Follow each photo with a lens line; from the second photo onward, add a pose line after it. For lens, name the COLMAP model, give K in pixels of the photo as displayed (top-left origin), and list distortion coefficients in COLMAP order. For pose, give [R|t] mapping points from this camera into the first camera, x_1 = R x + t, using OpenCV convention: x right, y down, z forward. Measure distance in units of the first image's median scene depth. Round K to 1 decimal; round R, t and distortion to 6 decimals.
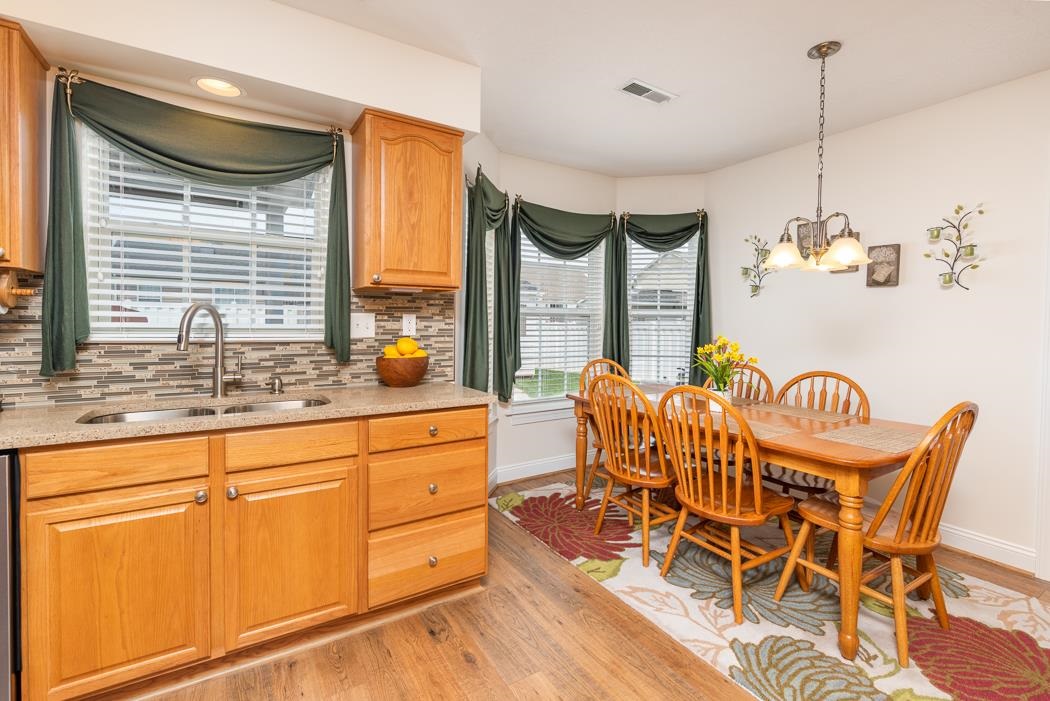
lens RADIAL K [[471.7, 0, 529.9], [0, 471.7, 329.6], [0, 0, 1]] dist [-0.001750, -0.002425]
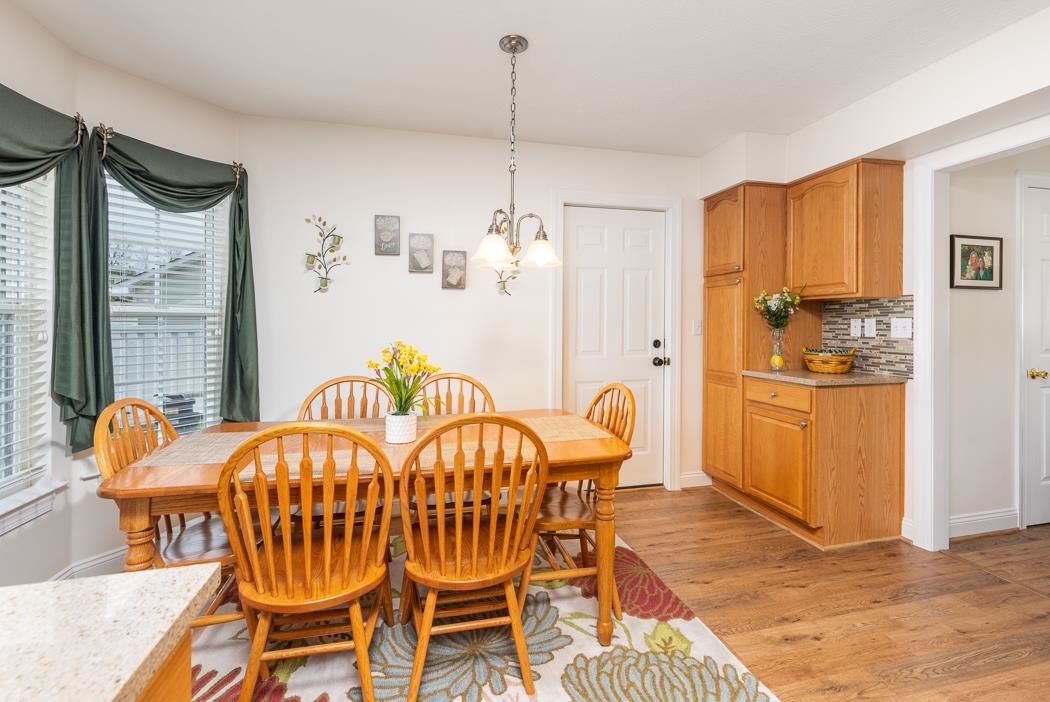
lens RADIAL K [[471.7, 0, 537.0], [0, 471.7, 321.4], [0, 0, 1]] dist [-0.001750, -0.002425]
pose [[0.311032, -0.005734, 0.950382, -0.214321], [0.024405, 0.999700, -0.001956, -0.011000], [-0.950086, 0.023803, 0.311079, 0.479510]]
